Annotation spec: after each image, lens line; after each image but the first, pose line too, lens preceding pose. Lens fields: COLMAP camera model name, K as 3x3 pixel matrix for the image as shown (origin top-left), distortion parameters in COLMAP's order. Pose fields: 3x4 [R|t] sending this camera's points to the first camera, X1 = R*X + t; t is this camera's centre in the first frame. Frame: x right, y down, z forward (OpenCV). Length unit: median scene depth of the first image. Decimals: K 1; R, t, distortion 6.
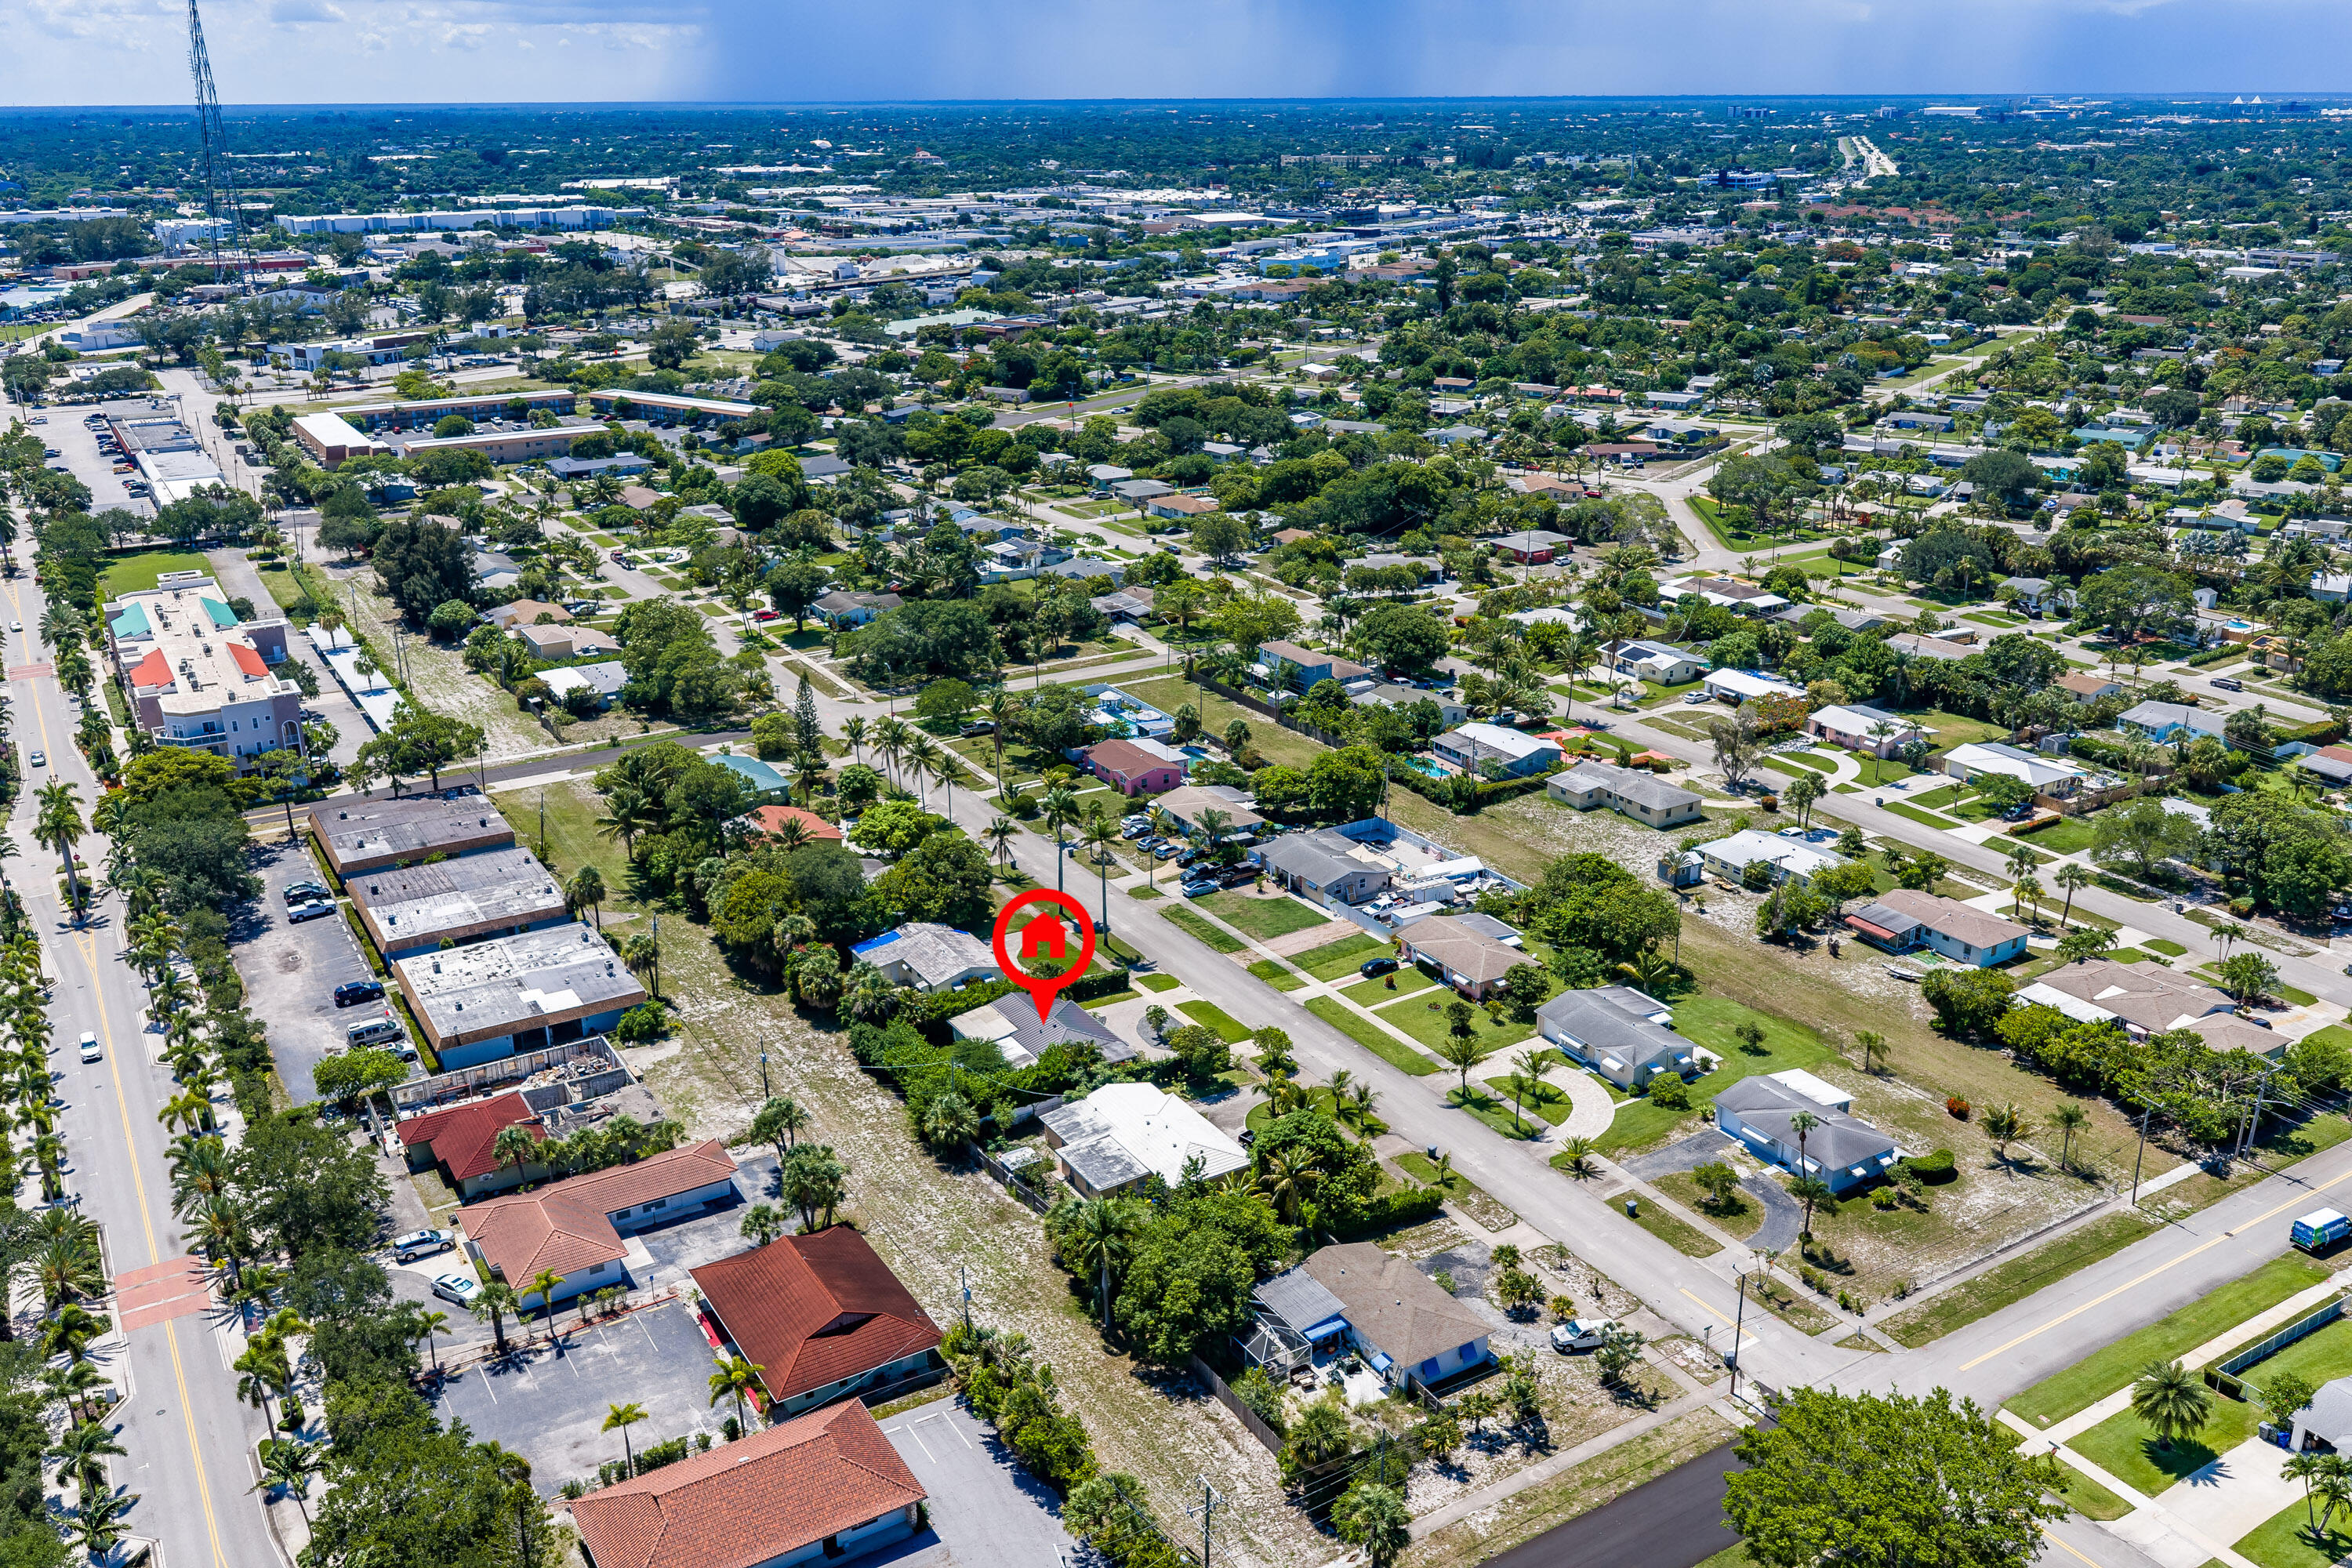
lens RADIAL K [[1941.3, 0, 1177.6], [0, 1941.3, 780.3], [0, 0, 1]] dist [0.021640, -0.037386]
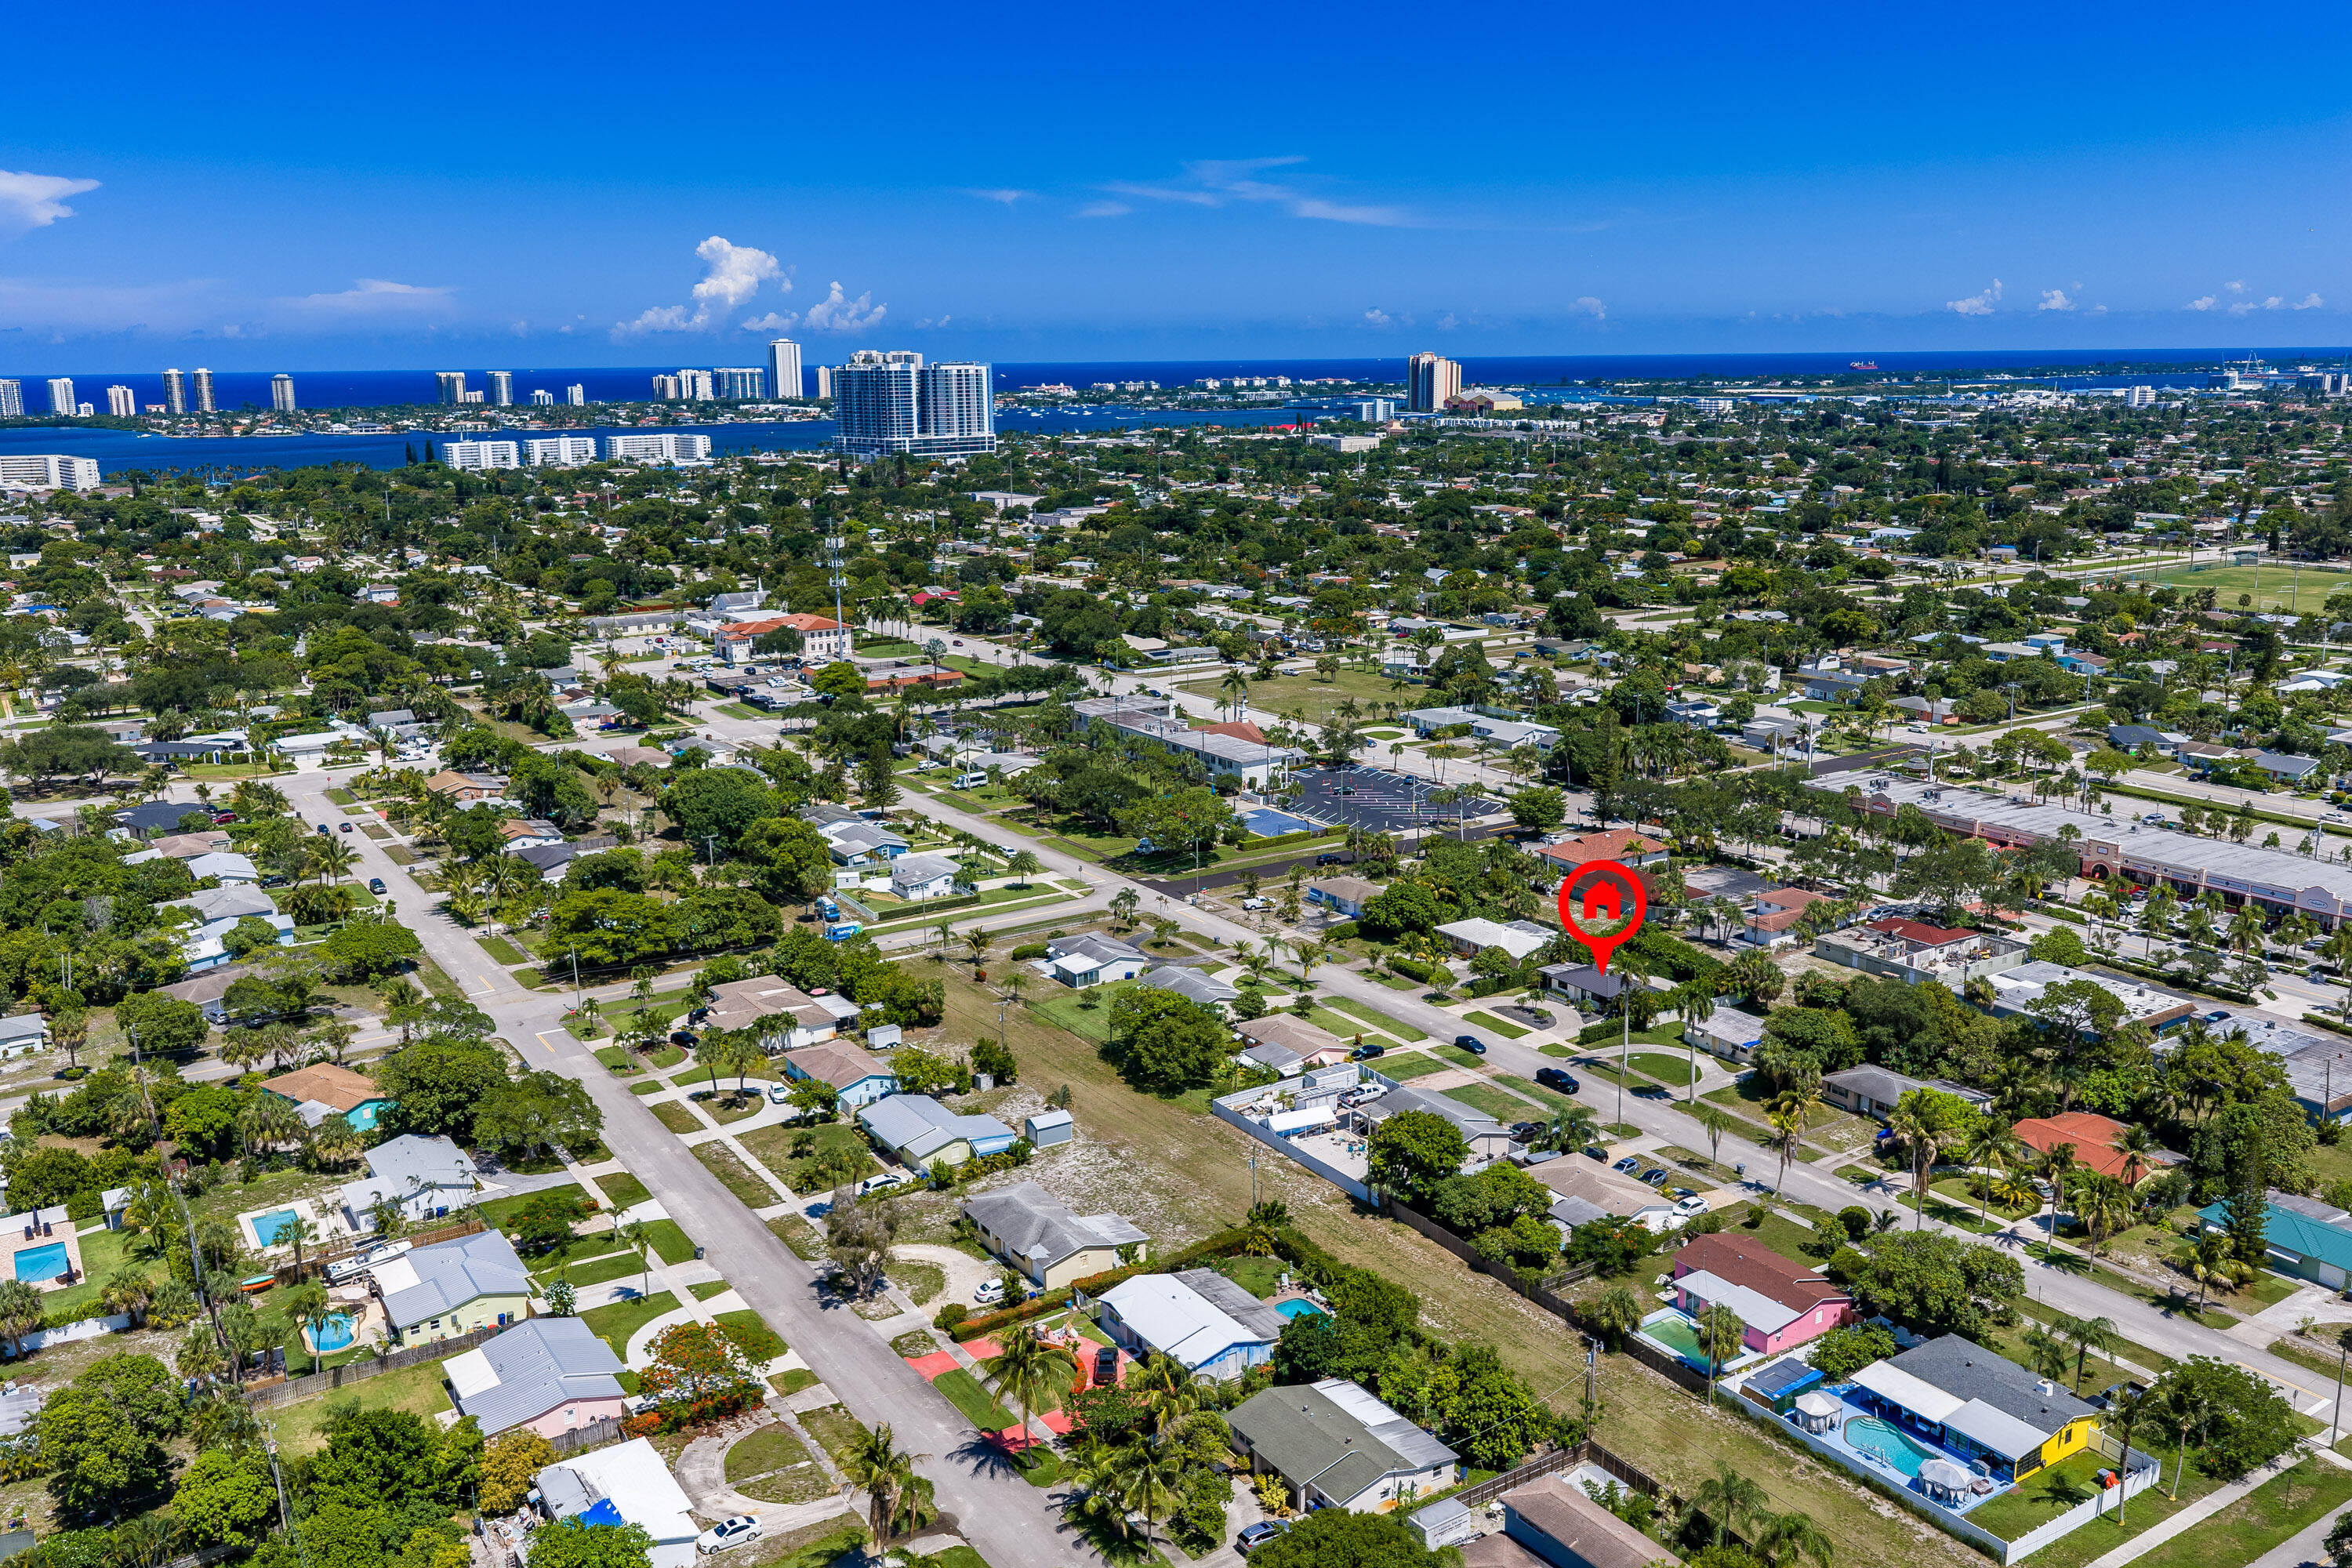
lens RADIAL K [[1941.3, 0, 1177.6], [0, 1941.3, 780.3], [0, 0, 1]] dist [0.021640, -0.037386]
pose [[-0.999548, 0.022811, -0.019571, 0.227163], [0.008998, 0.848391, 0.529293, -0.624618], [0.028677, 0.528878, -0.848213, 1.820580]]
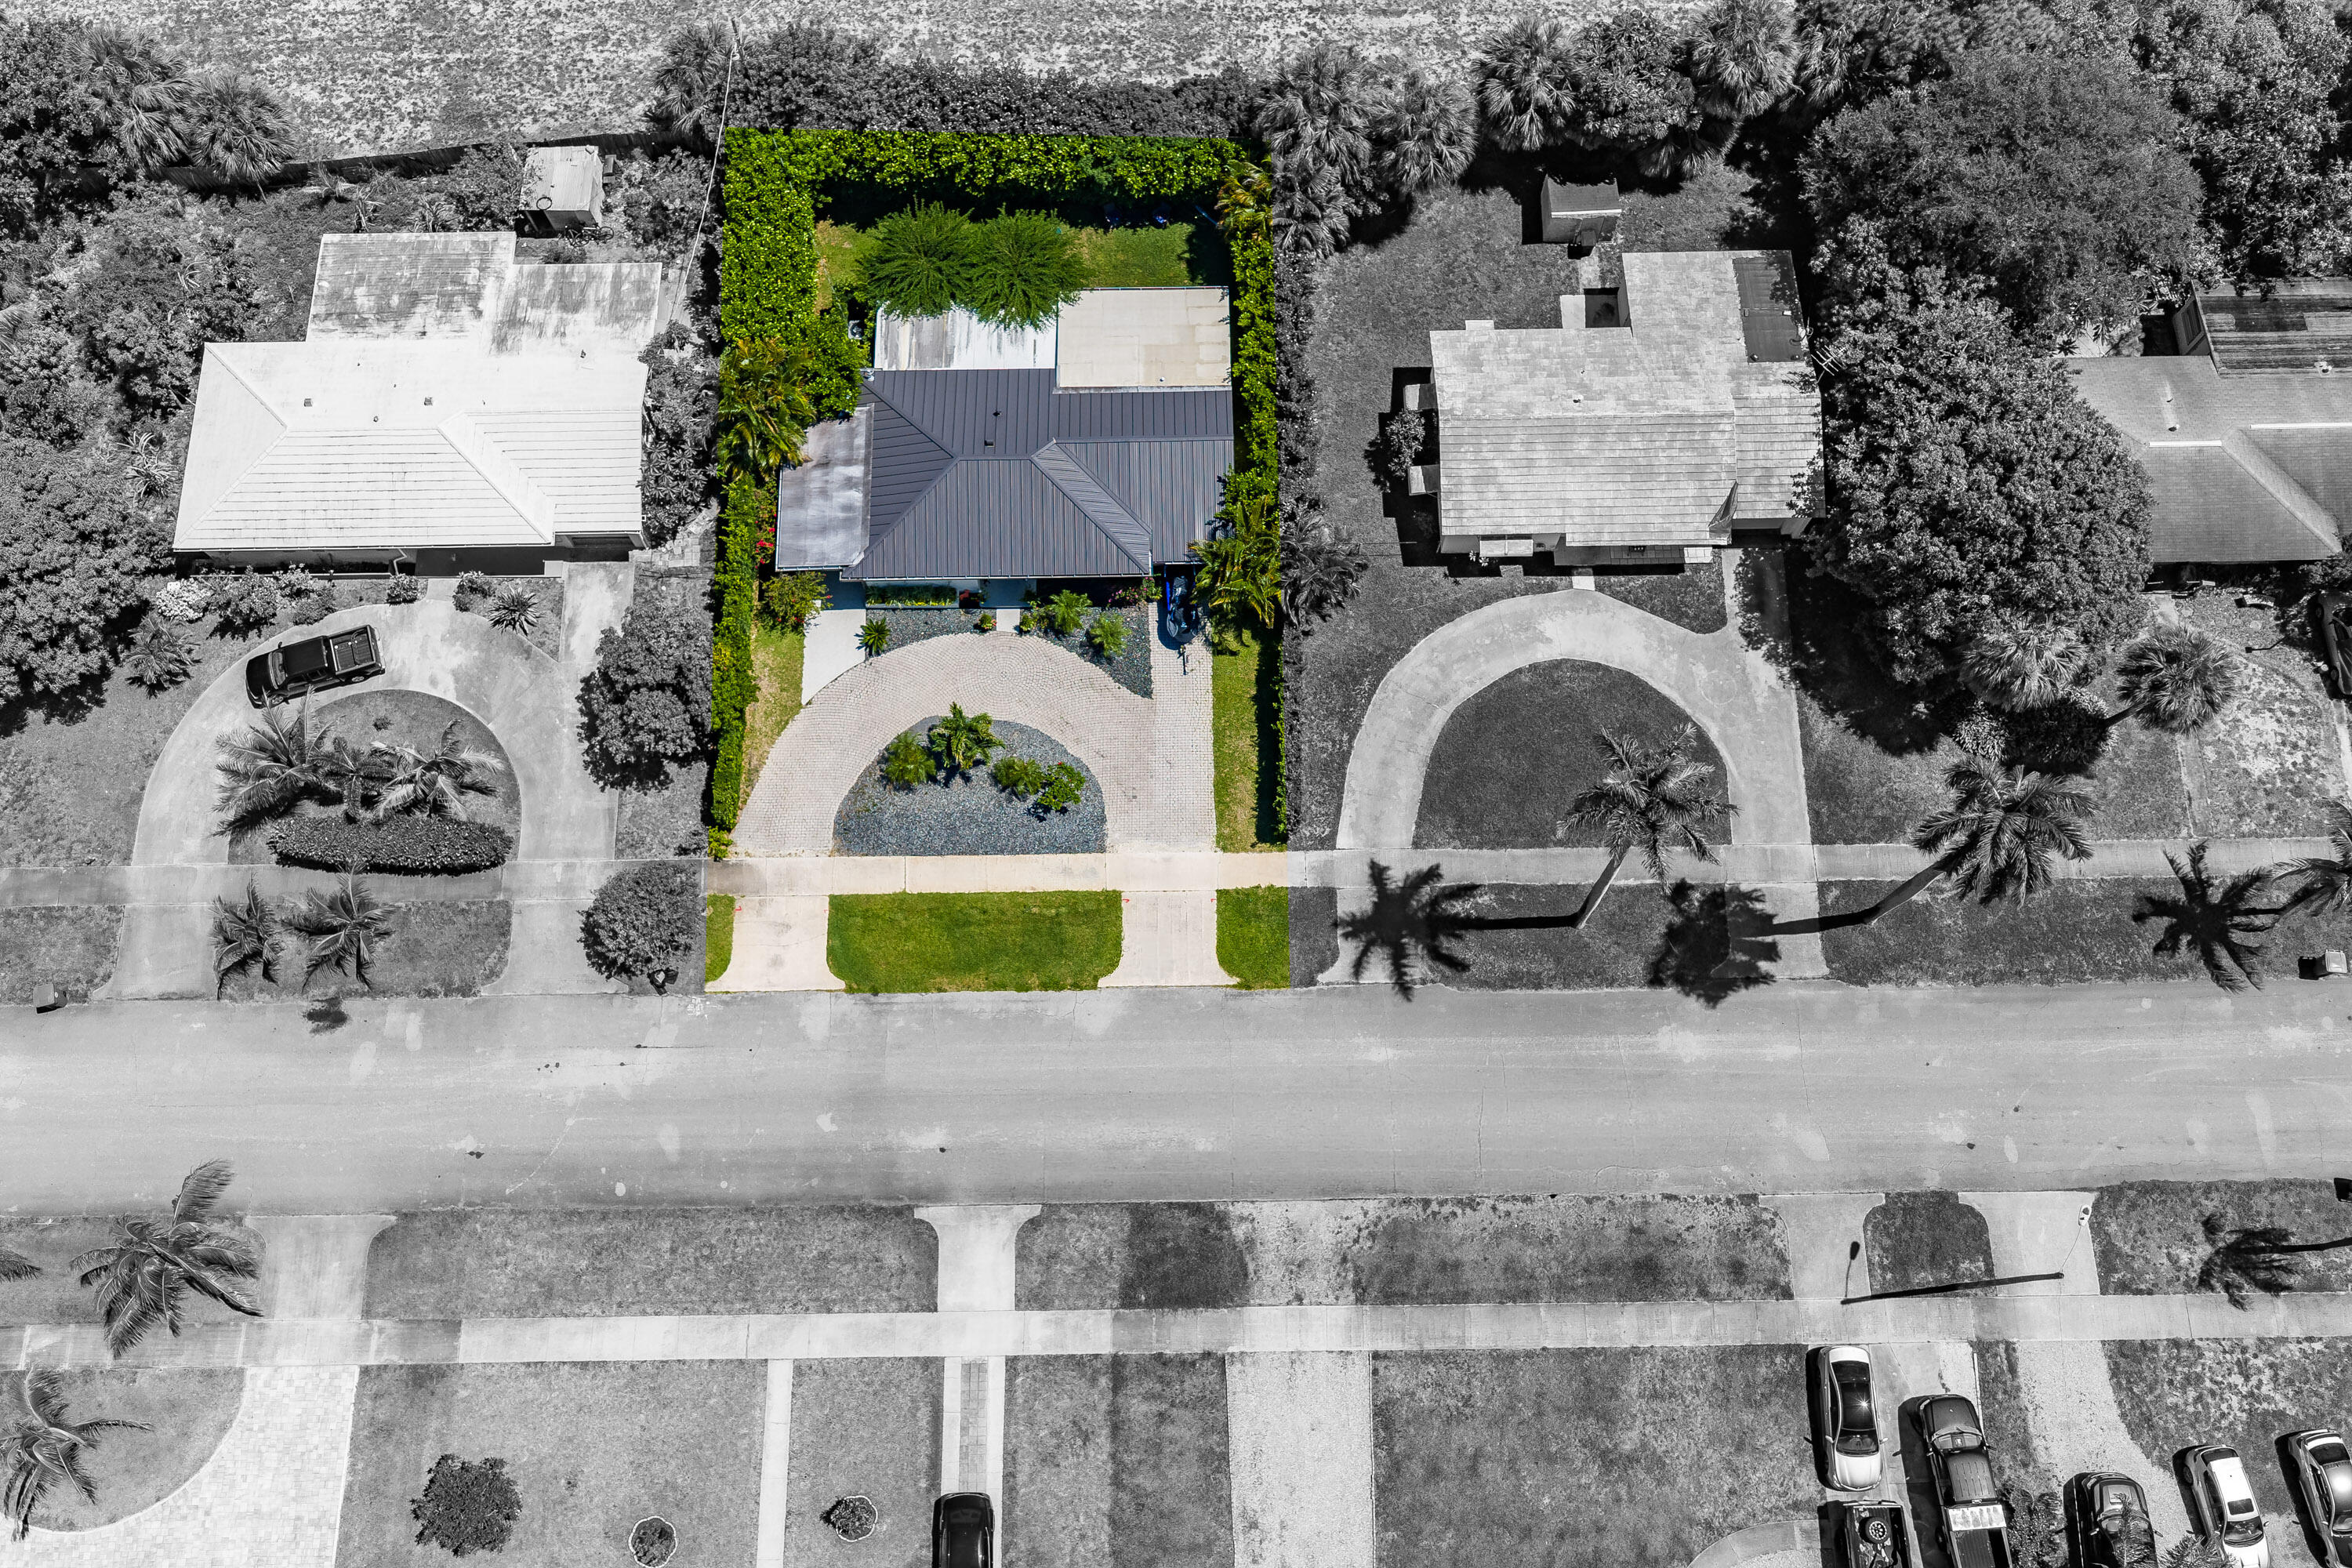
lens RADIAL K [[1941.3, 0, 1177.6], [0, 1941.3, 780.3], [0, 0, 1]] dist [0.021640, -0.037386]
pose [[-0.510390, 0.820853, -0.256323, 0.062596], [-0.279247, 0.123712, 0.952216, -0.212335], [0.813341, 0.557579, 0.166079, 0.878781]]
